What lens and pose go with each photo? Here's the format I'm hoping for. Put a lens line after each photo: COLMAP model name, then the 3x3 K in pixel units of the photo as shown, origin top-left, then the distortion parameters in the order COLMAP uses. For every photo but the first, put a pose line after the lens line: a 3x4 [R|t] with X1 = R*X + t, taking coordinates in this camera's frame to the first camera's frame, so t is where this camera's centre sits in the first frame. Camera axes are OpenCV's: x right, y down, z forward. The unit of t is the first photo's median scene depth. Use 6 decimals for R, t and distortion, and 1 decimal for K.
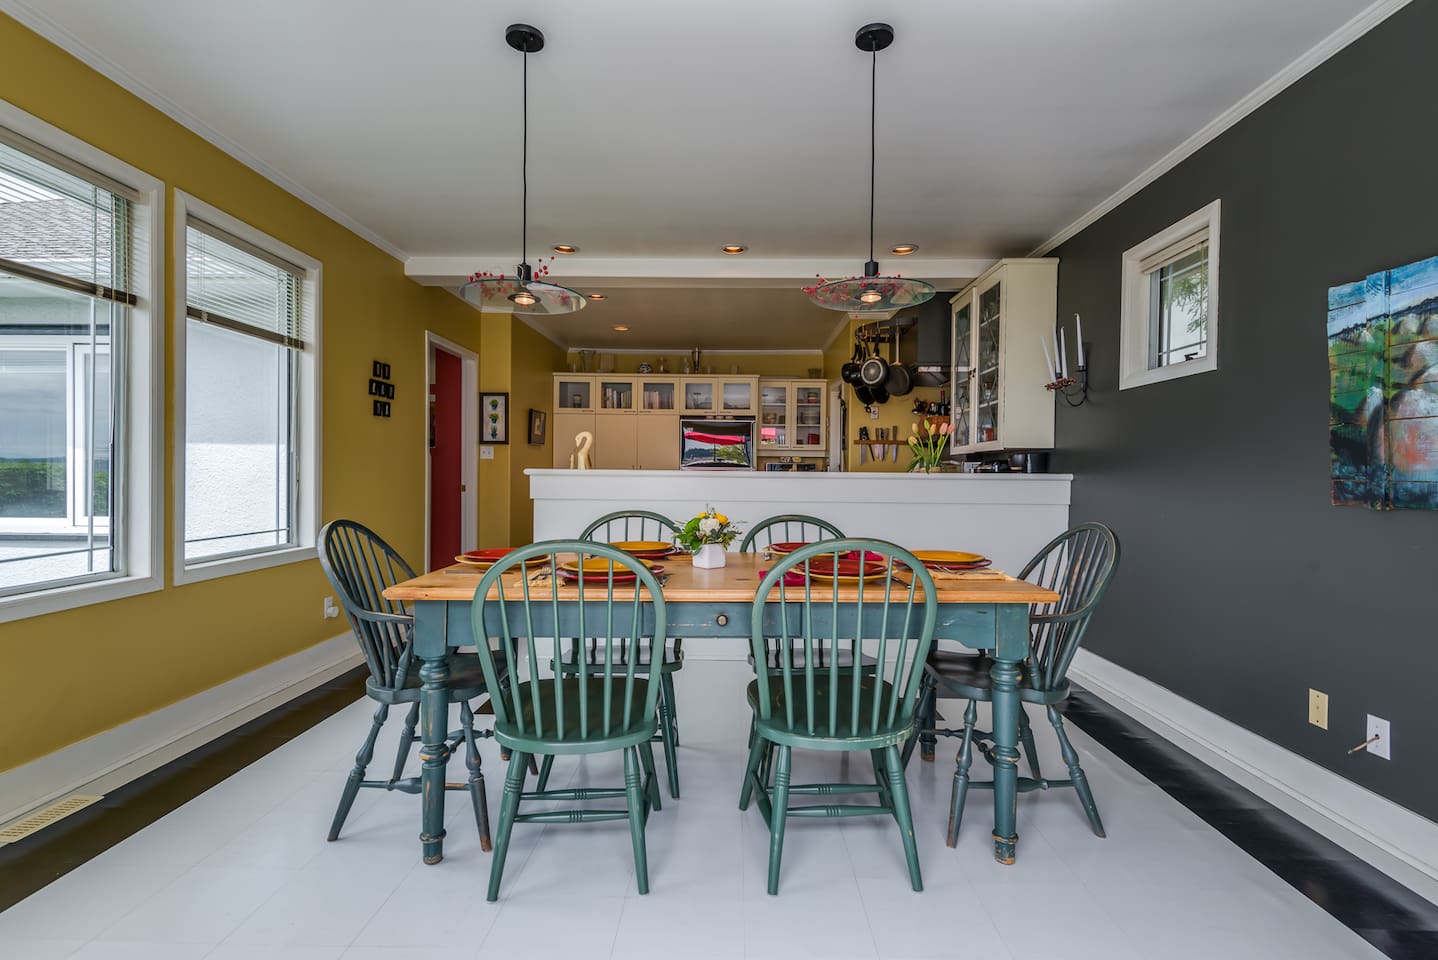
lens RADIAL K [[691.6, 0, 719.0], [0, 691.6, 480.0], [0, 0, 1]] dist [0.024923, -0.013622]
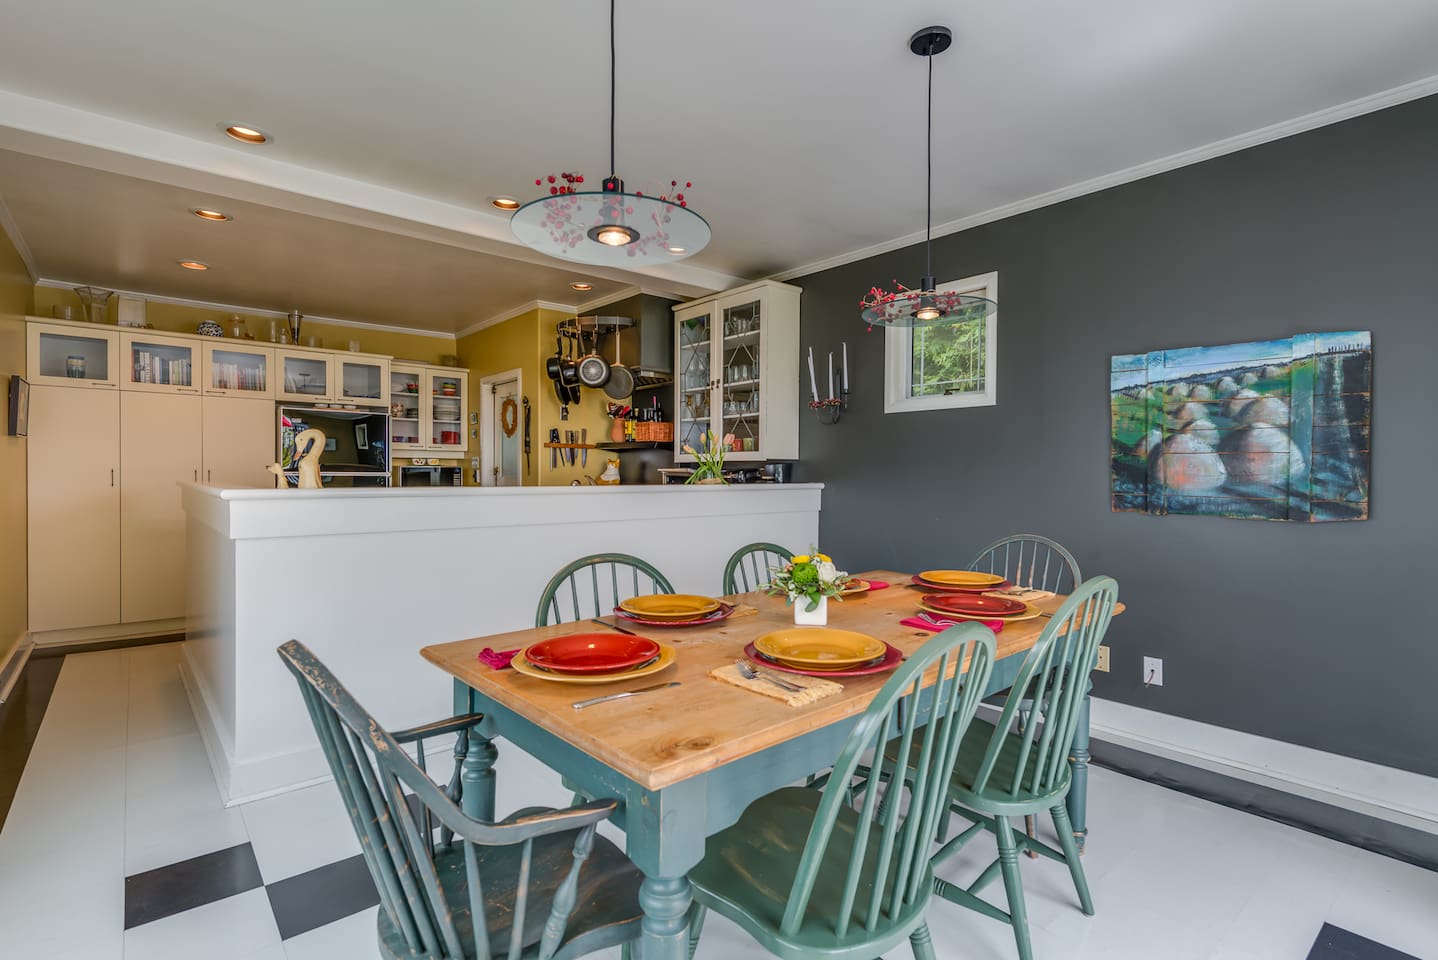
lens RADIAL K [[691.6, 0, 719.0], [0, 691.6, 480.0], [0, 0, 1]] dist [0.024923, -0.013622]
pose [[0.746598, -0.013910, 0.665130, -0.394587], [0.008167, 0.999898, 0.011744, -0.030861], [-0.665225, -0.003336, 0.746635, 0.298205]]
